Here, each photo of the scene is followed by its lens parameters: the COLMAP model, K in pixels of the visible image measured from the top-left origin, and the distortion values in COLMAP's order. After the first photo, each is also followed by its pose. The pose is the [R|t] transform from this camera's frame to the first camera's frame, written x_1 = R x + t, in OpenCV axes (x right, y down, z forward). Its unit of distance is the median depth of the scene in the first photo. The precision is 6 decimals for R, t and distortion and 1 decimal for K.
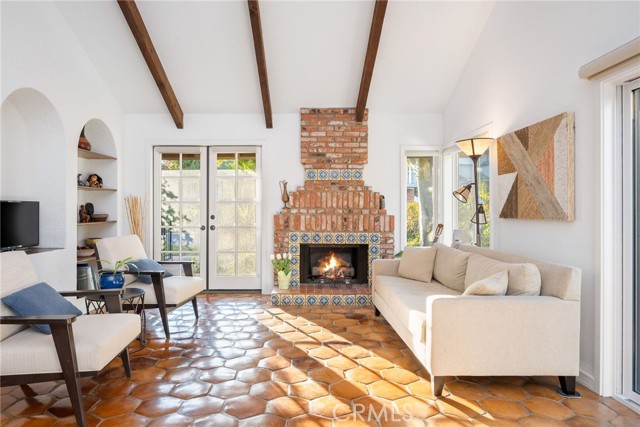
lens RADIAL K [[398.2, 0, 320.0], [0, 398.2, 213.5], [0, 0, 1]] dist [-0.002275, -0.000389]
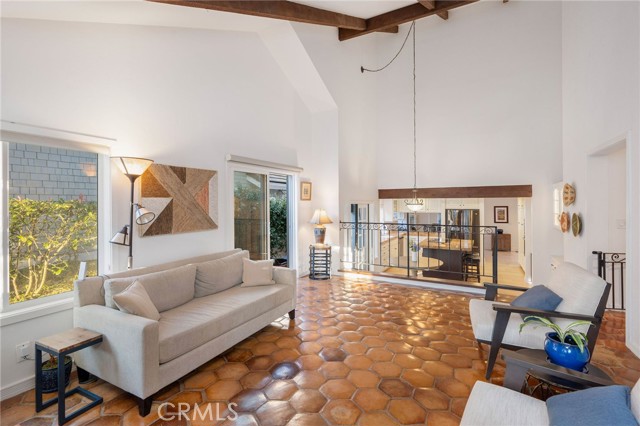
lens RADIAL K [[299.2, 0, 321.0], [0, 299.2, 204.6], [0, 0, 1]] dist [-0.021200, -0.000231]
pose [[-0.859549, 0.002783, 0.511046, -0.278903], [0.010967, 0.999855, 0.013000, -0.057833], [-0.510936, 0.016779, -0.859455, 1.038768]]
